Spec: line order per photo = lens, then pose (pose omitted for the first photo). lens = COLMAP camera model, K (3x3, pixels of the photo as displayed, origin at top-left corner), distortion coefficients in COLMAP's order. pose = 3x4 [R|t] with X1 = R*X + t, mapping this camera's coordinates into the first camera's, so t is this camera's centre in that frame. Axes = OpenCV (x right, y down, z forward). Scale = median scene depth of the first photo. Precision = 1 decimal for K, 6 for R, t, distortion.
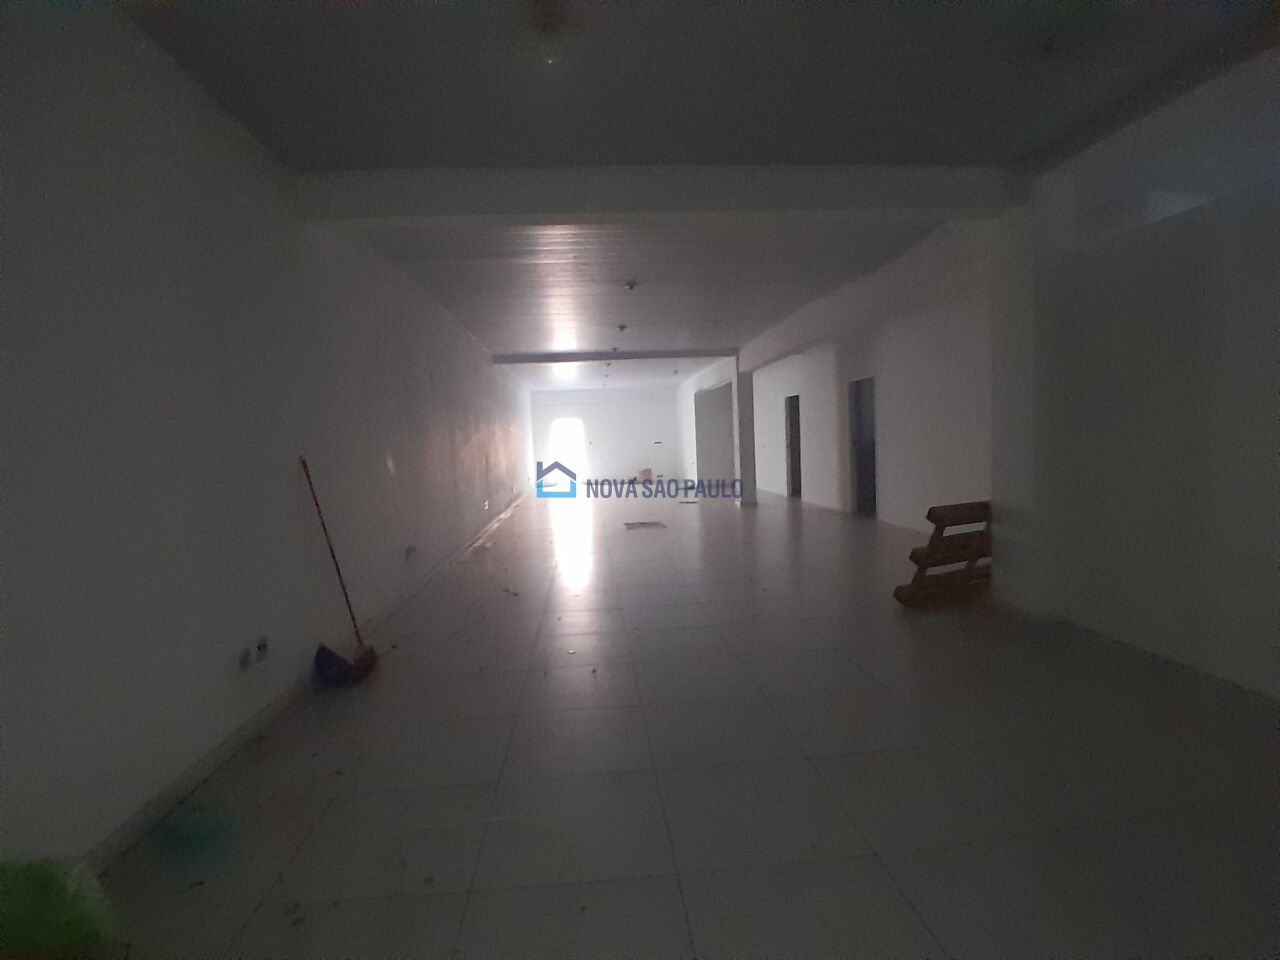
lens RADIAL K [[644.3, 0, 635.5], [0, 644.3, 483.3], [0, 0, 1]] dist [0.016257, -0.055213]
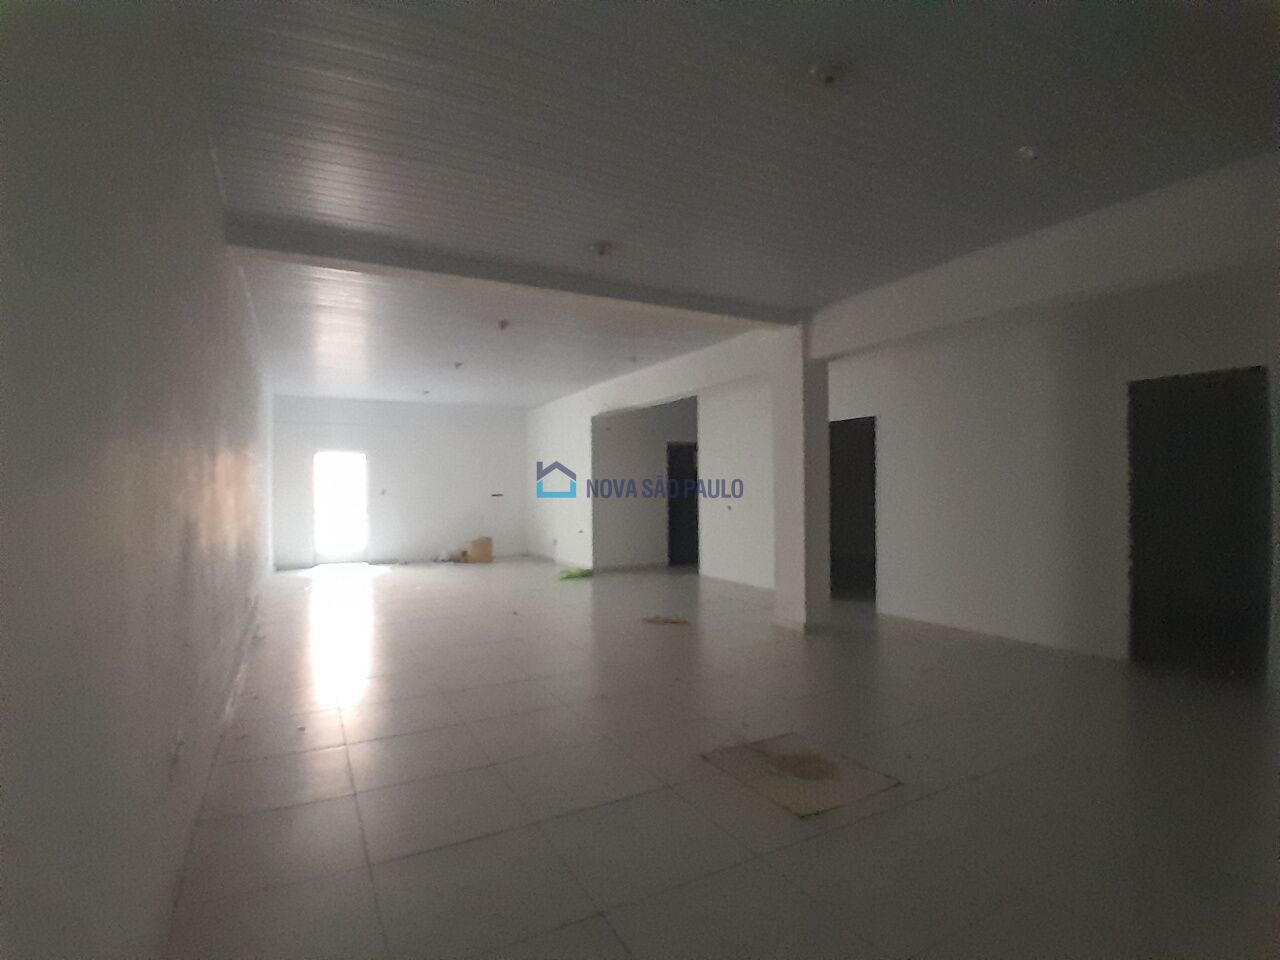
lens RADIAL K [[624.7, 0, 640.0], [0, 624.7, 480.0], [0, 0, 1]] dist [-0.155689, -0.000080]
pose [[0.915907, 0.027657, 0.400438, -0.094016], [0.004178, 0.996912, -0.078410, -0.033769], [-0.401370, 0.073489, 0.912963, 0.458874]]
